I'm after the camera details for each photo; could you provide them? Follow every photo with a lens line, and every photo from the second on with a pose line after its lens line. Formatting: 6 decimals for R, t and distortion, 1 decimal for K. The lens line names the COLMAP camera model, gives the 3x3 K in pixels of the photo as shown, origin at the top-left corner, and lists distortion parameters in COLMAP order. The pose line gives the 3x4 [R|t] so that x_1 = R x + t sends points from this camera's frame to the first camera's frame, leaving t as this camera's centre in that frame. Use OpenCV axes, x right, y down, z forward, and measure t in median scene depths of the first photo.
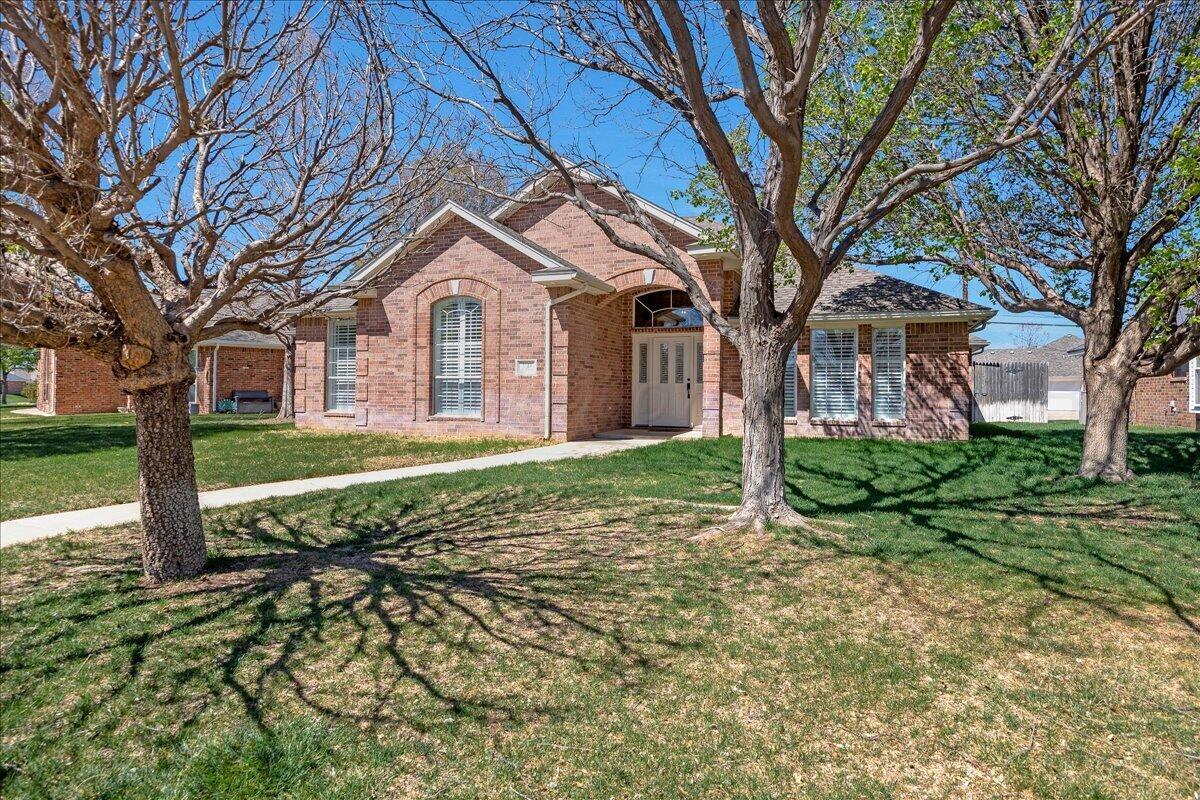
lens RADIAL K [[559.8, 0, 622.3], [0, 559.8, 394.0], [0, 0, 1]] dist [-0.014300, -0.000078]
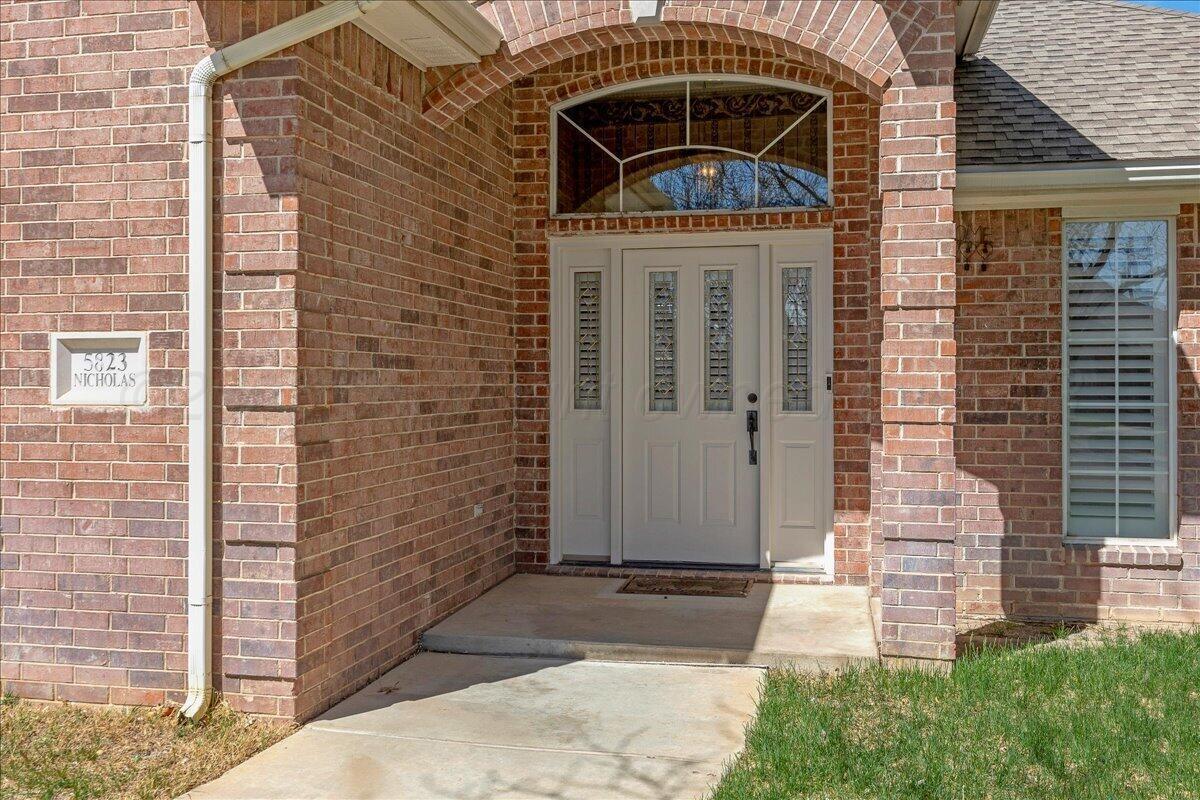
lens RADIAL K [[1093.5, 0, 596.1], [0, 1093.5, 381.6], [0, 0, 1]] dist [-0.001685, -0.000498]
pose [[0.992032, -0.008795, 0.125682, -0.034639], [0.009707, 0.999931, -0.006643, -0.036337], [-0.125614, 0.007810, 0.992048, 0.531758]]
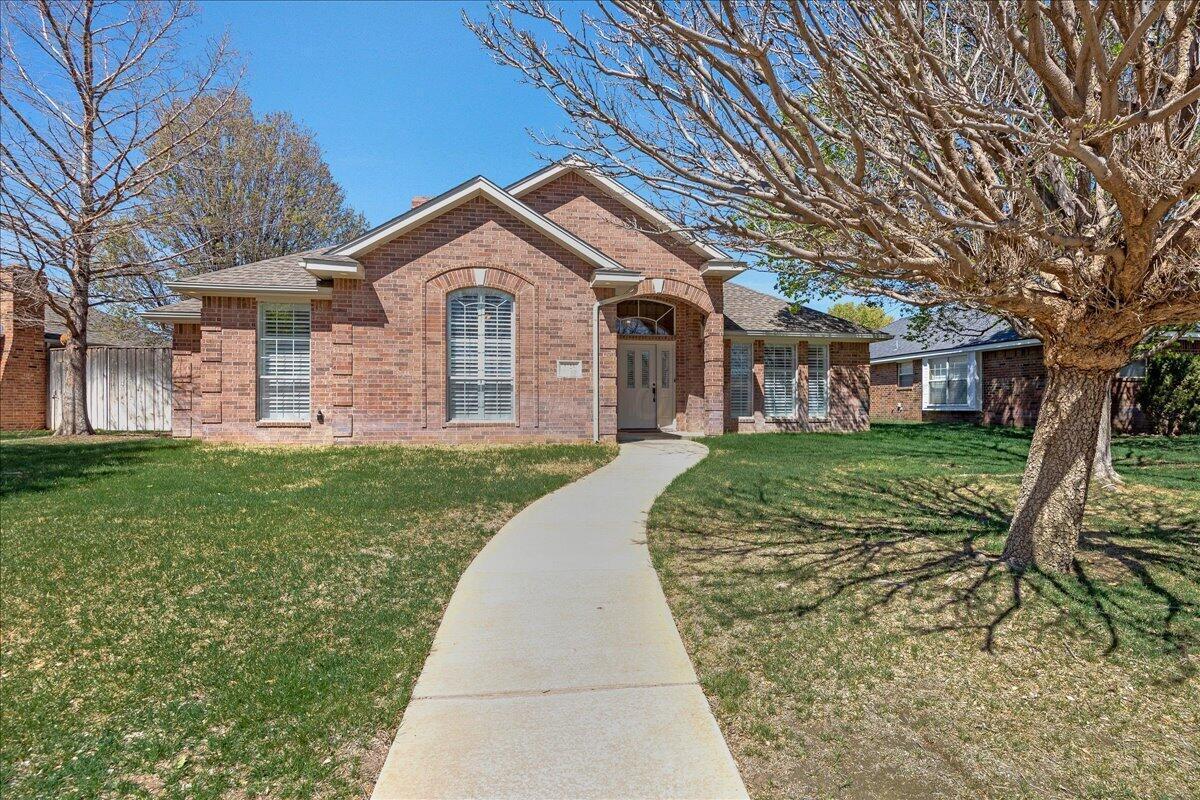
lens RADIAL K [[521.1, 0, 609.8], [0, 521.1, 406.9], [0, 0, 1]] dist [-0.021532, 0.000388]
pose [[0.886080, -0.009274, 0.463440, -0.494480], [0.005897, 0.999944, 0.008736, 0.009983], [-0.463496, -0.005008, 0.886085, 0.167089]]
